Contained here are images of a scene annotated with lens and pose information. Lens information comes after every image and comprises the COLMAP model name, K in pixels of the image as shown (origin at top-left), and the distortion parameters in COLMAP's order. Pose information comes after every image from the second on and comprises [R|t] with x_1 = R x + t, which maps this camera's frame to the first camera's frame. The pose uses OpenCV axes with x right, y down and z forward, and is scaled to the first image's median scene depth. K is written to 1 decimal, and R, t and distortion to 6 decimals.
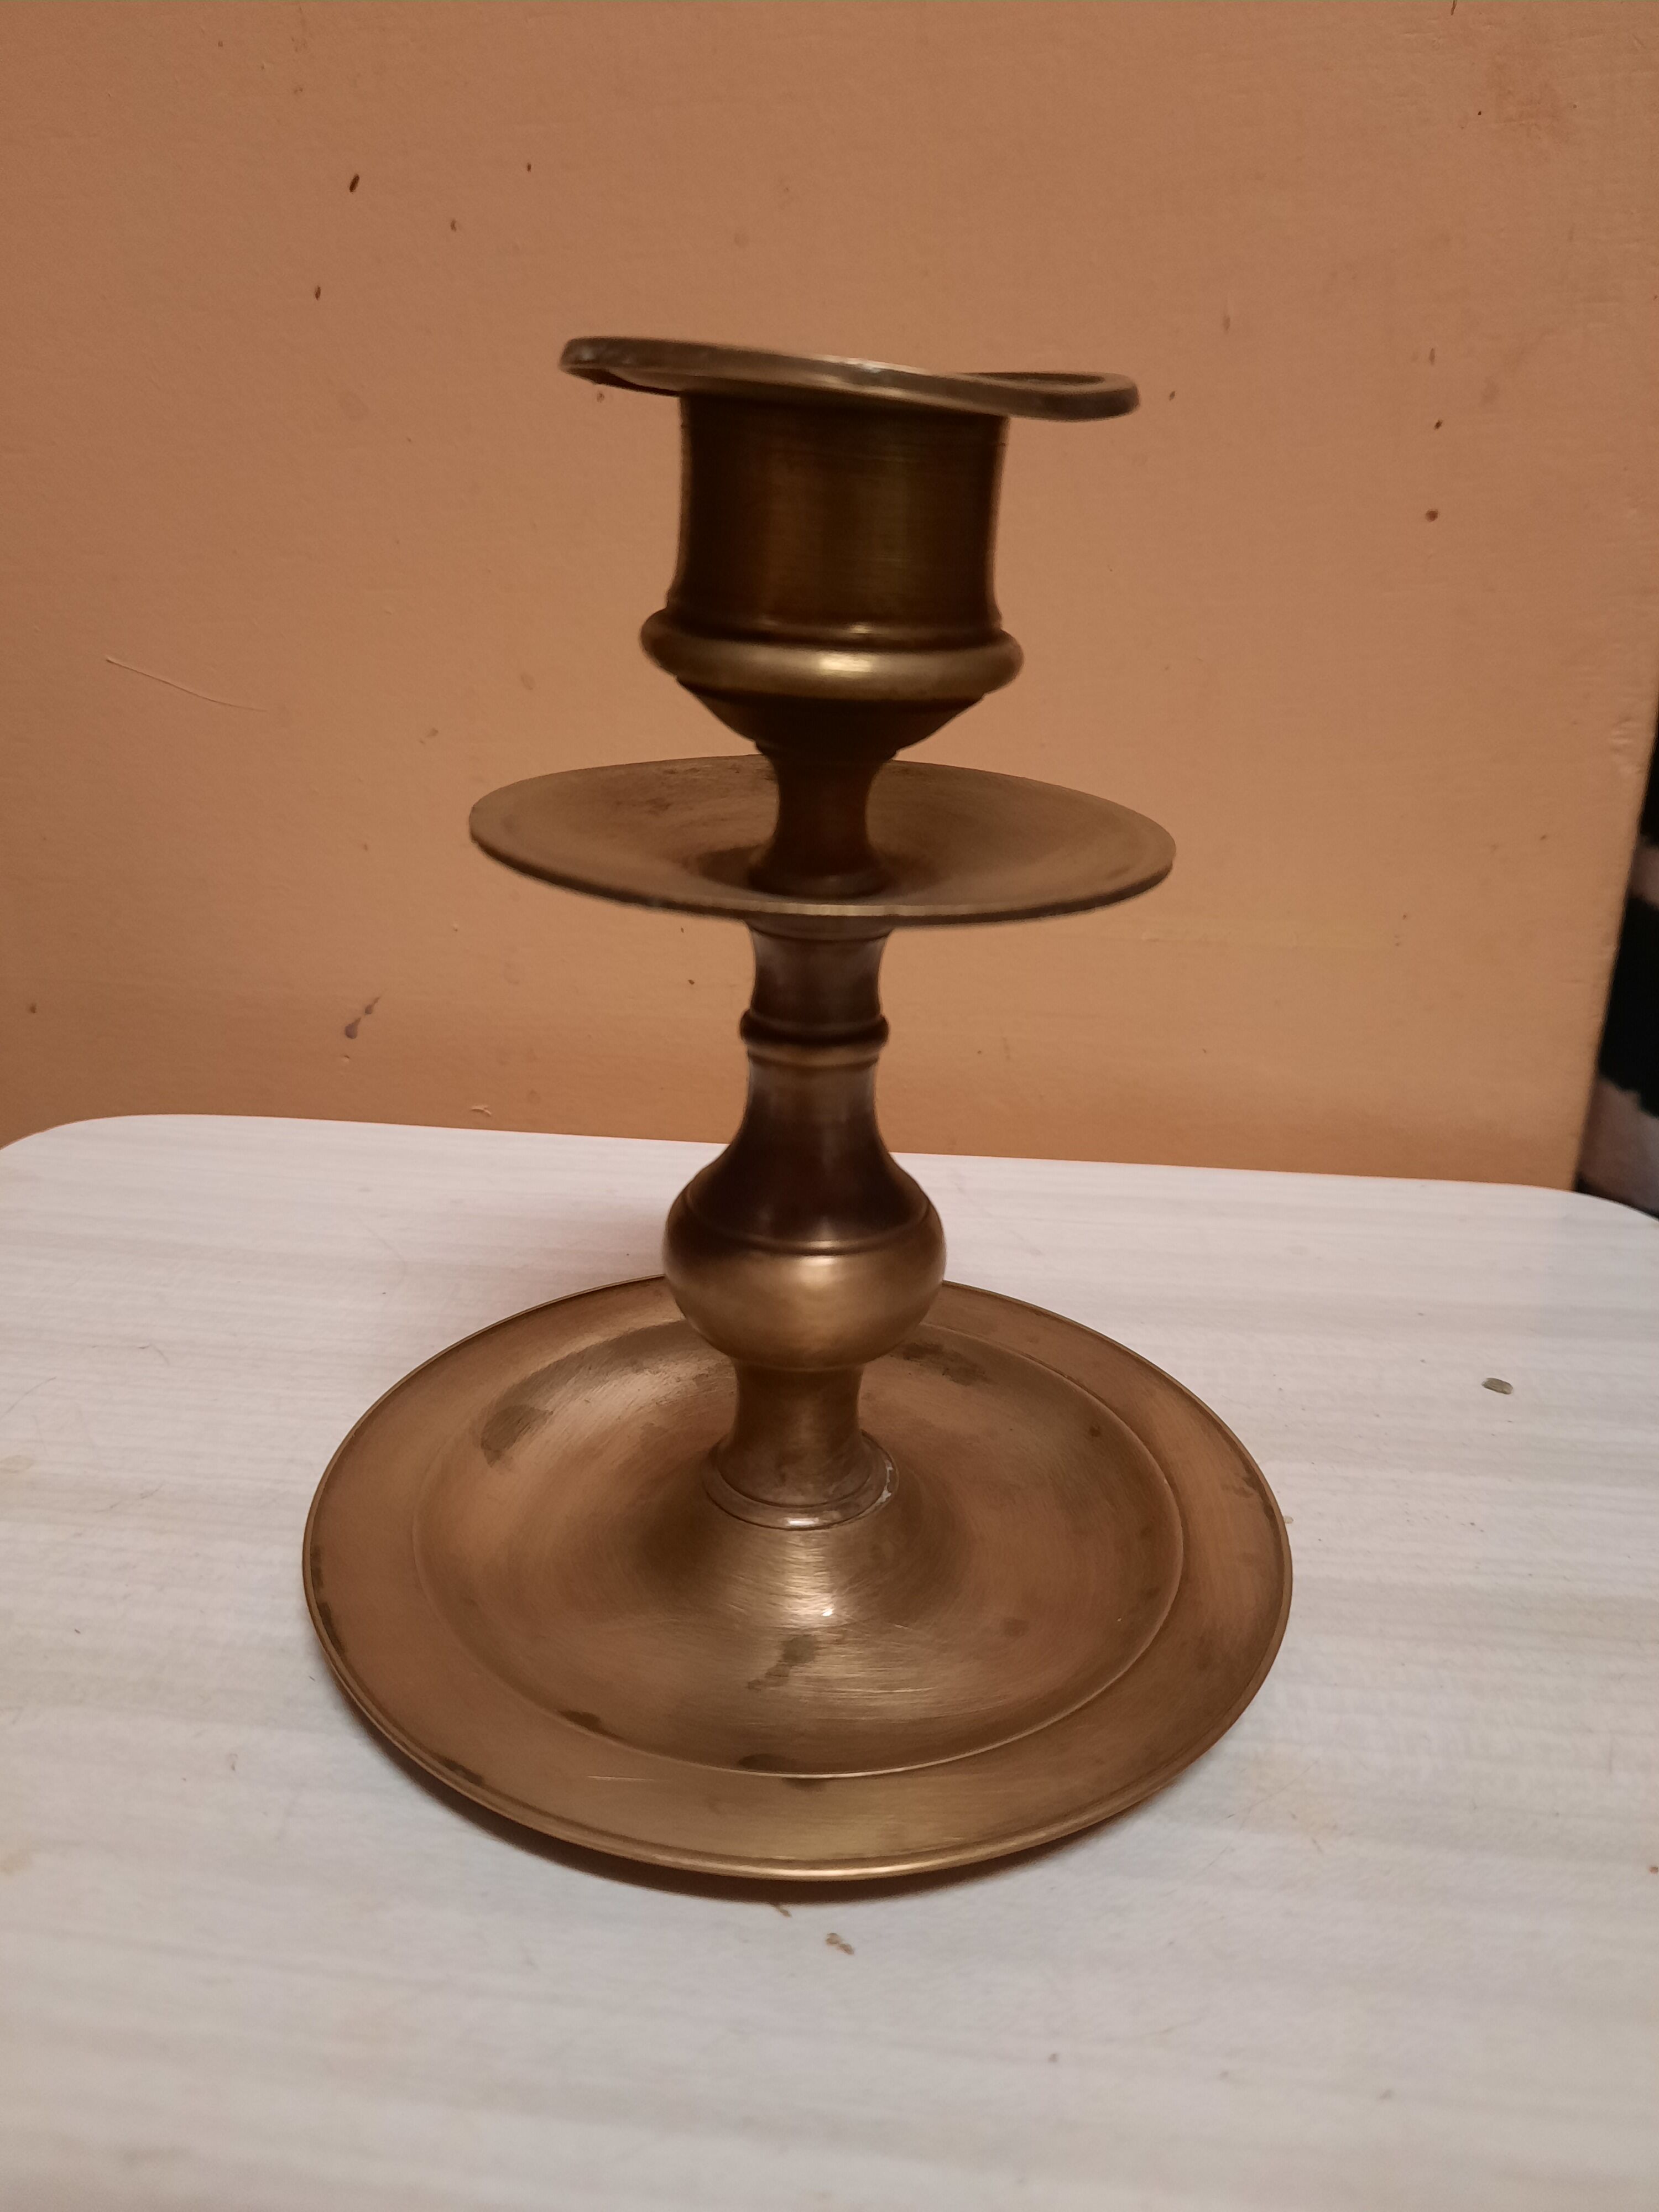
lens RADIAL K [[1662.7, 0, 826.8], [0, 1662.7, 1107.9], [0, 0, 1]] dist [-0.005586, -0.010685]
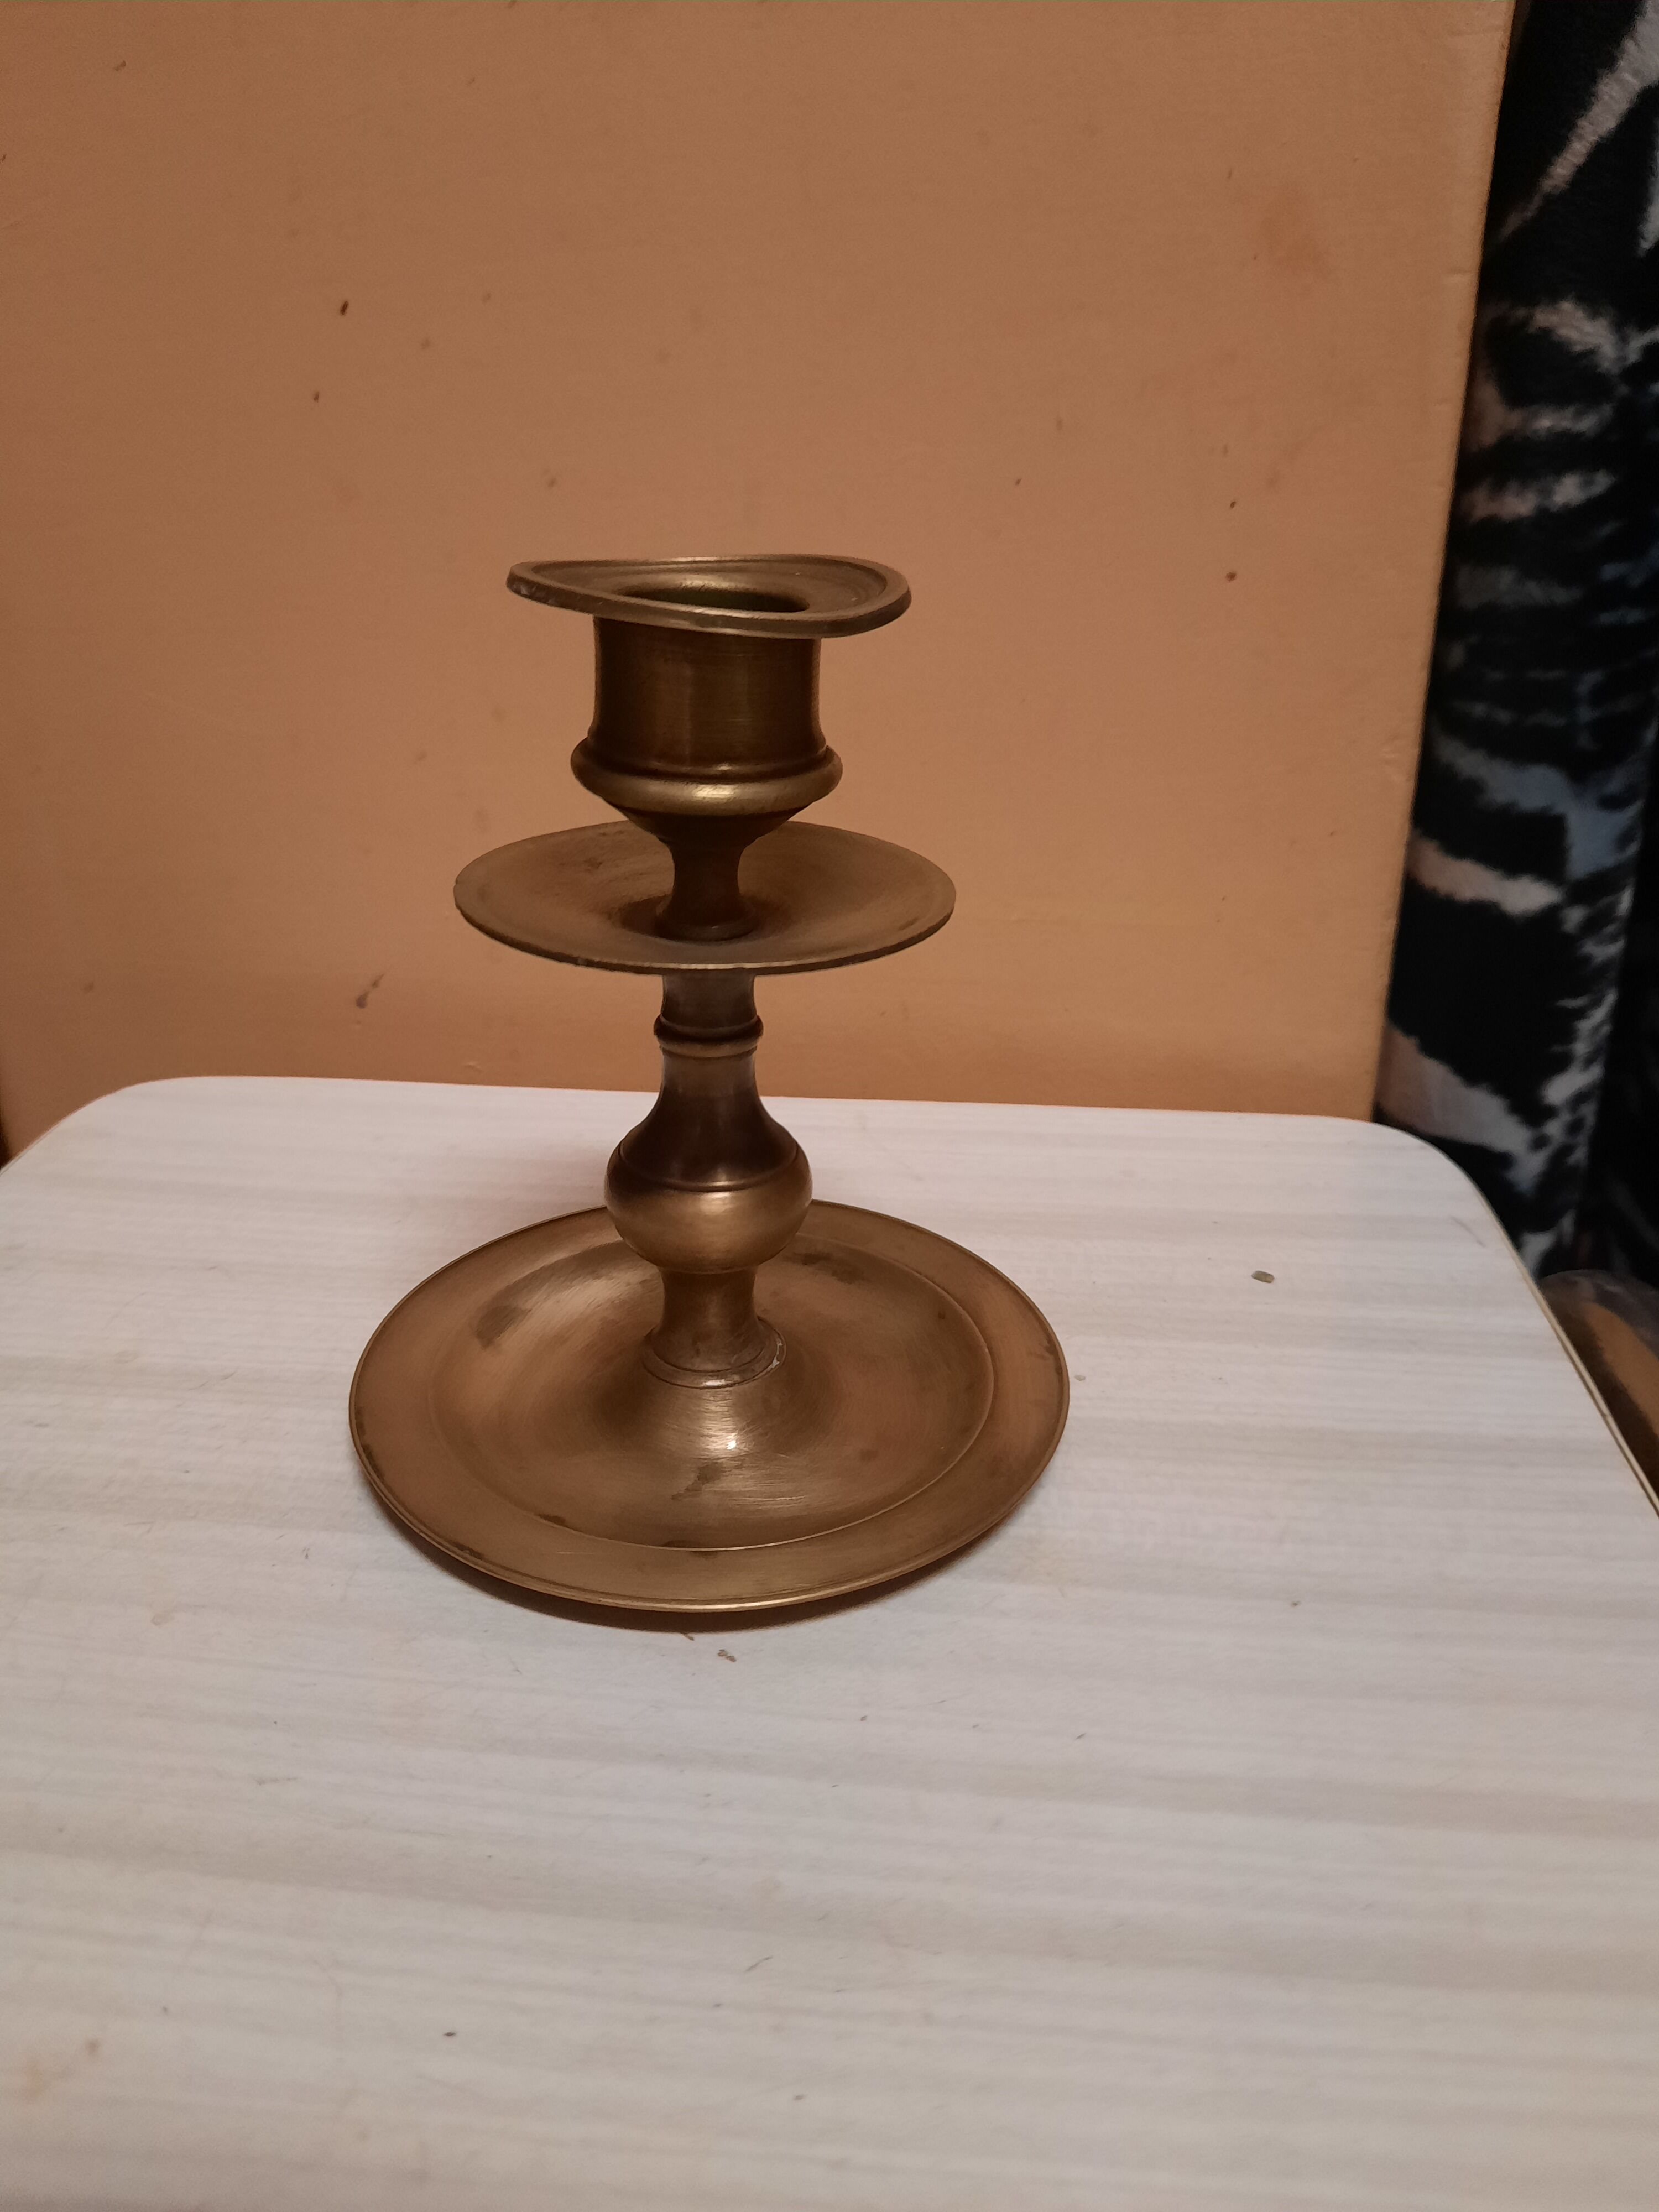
lens RADIAL K [[1662.7, 0, 847.6], [0, 1662.7, 1104.2], [0, 0, 1]] dist [-0.005586, -0.010685]
pose [[0.999742, -0.018471, 0.013255, 0.080106], [0.017795, 0.998620, 0.049408, -0.045315], [-0.014150, -0.049159, 0.998691, -0.349503]]
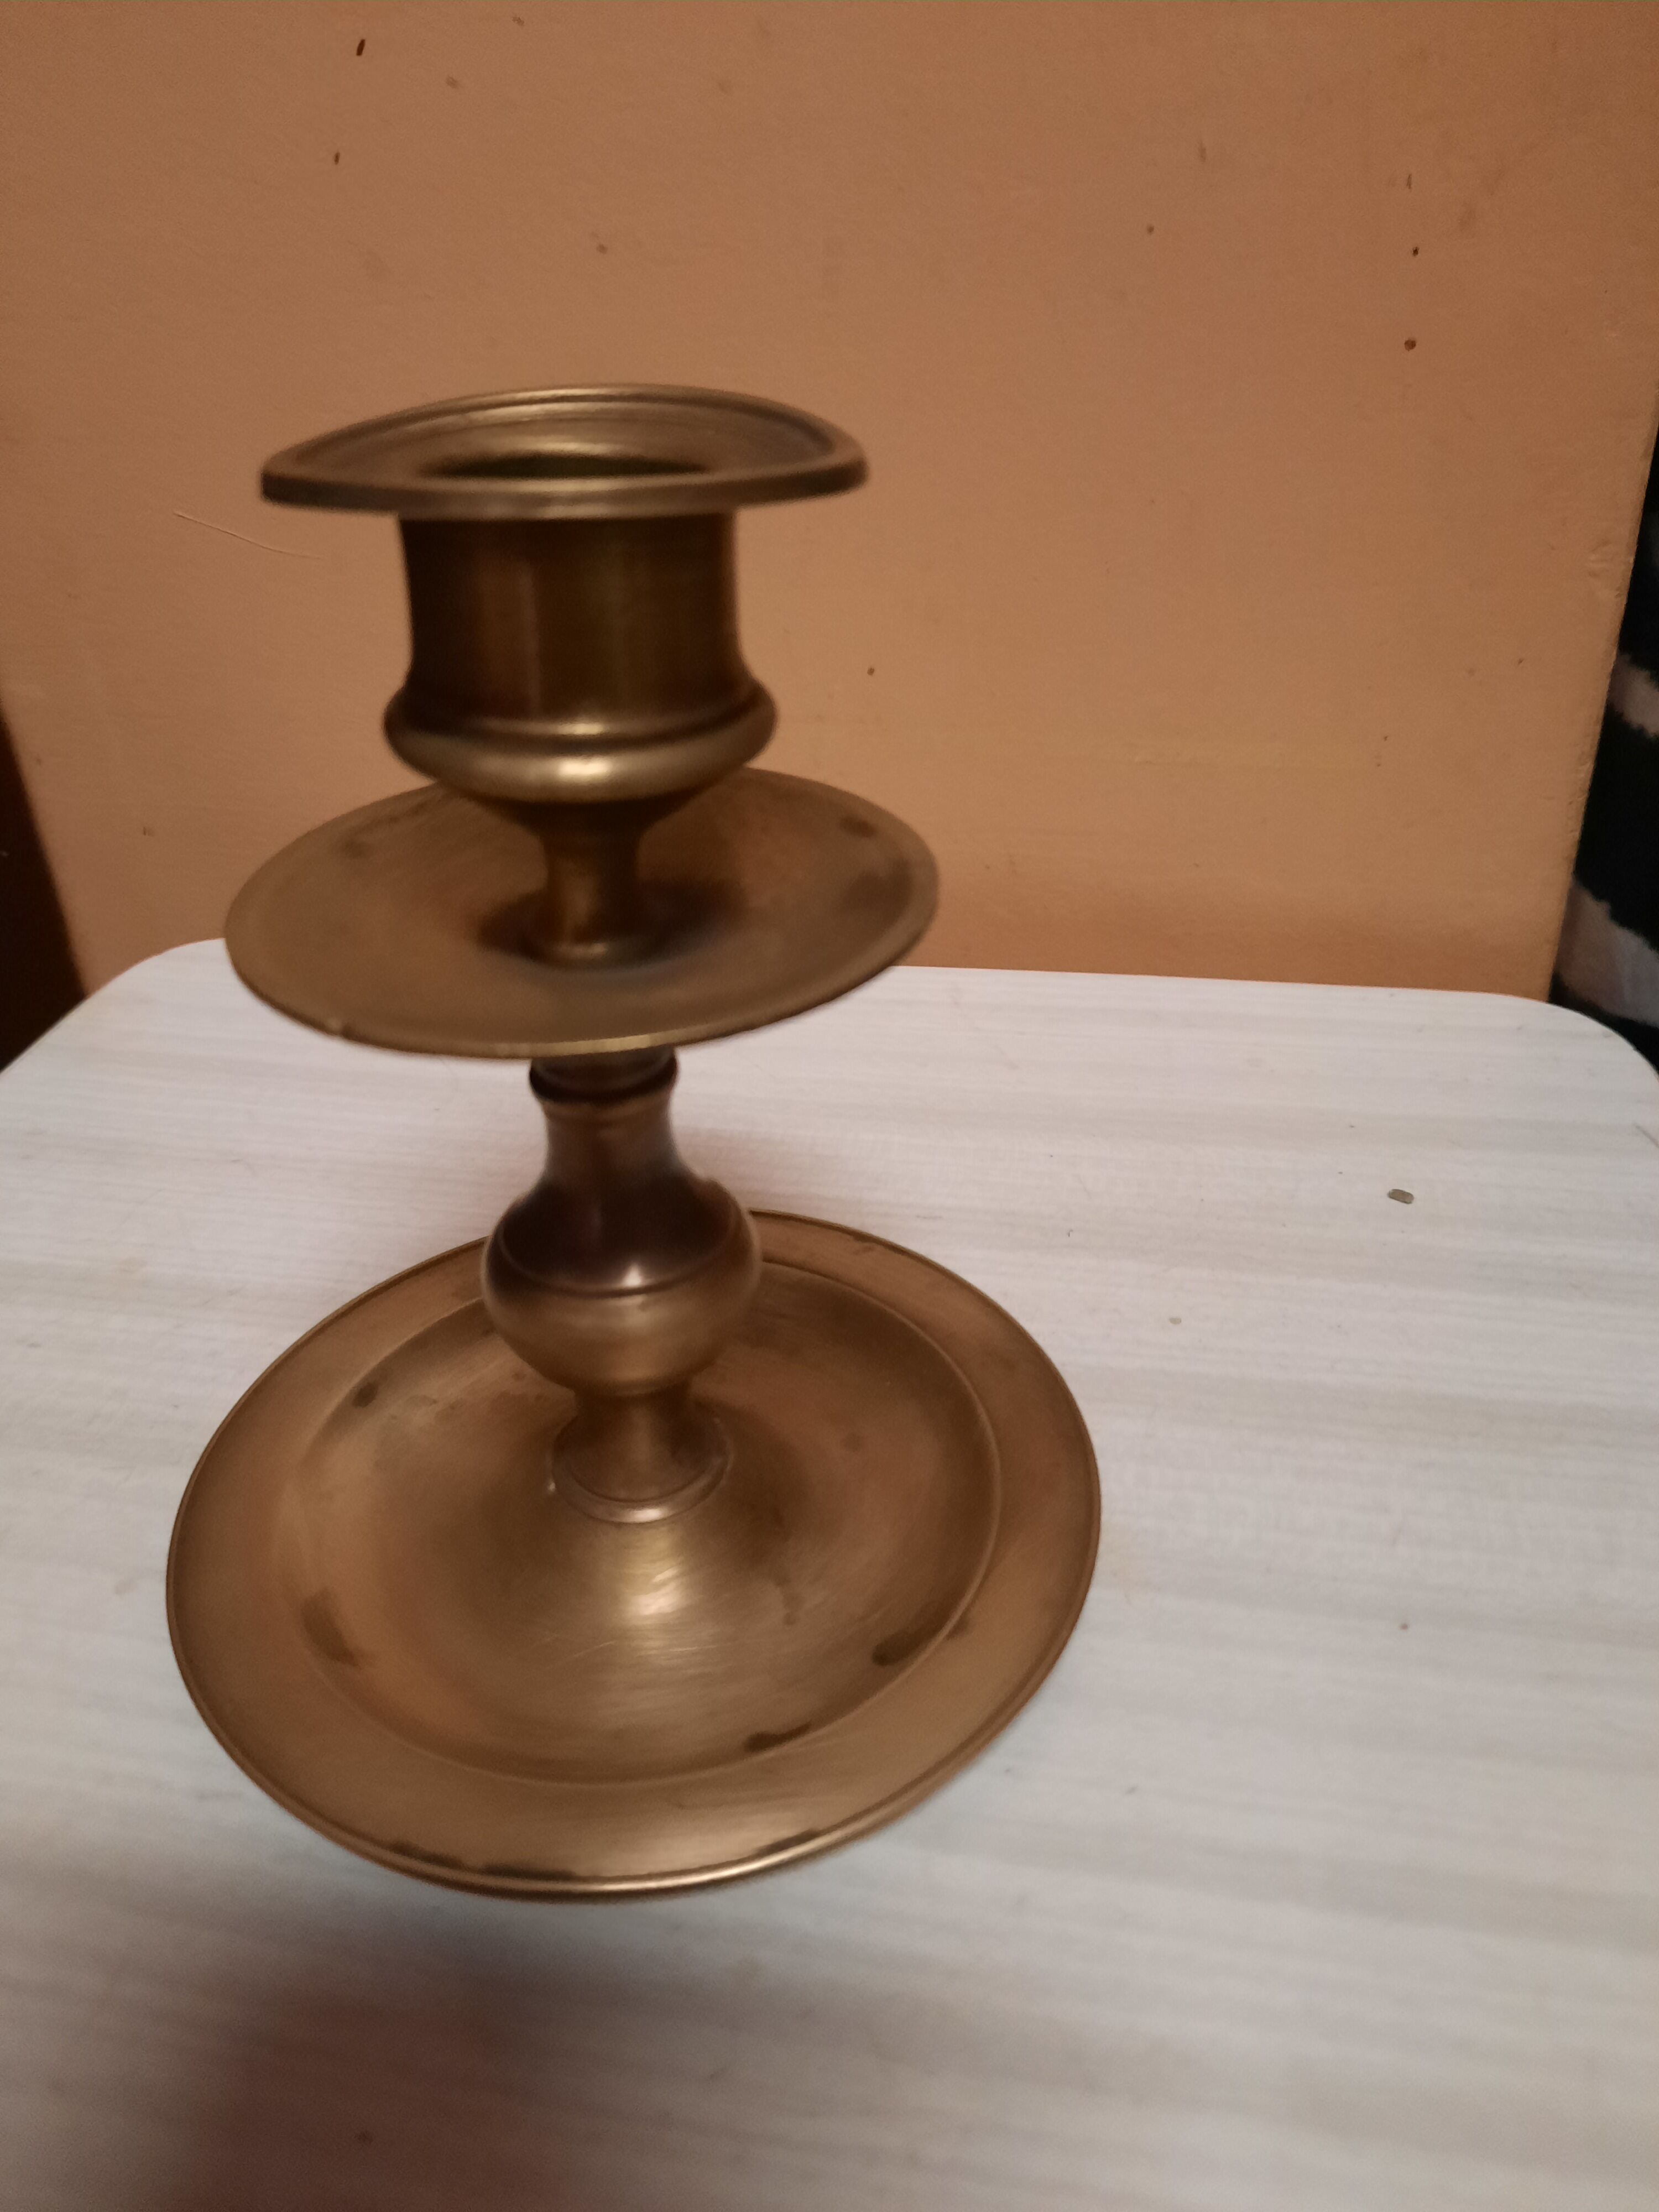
lens RADIAL K [[1662.7, 0, 846.3], [0, 1662.7, 1102.7], [0, 0, 1]] dist [-0.005586, -0.010685]
pose [[0.995590, 0.000219, -0.093812, 0.166998], [0.016352, 0.984285, 0.175830, -0.120492], [0.092376, -0.176589, 0.979940, -0.147499]]
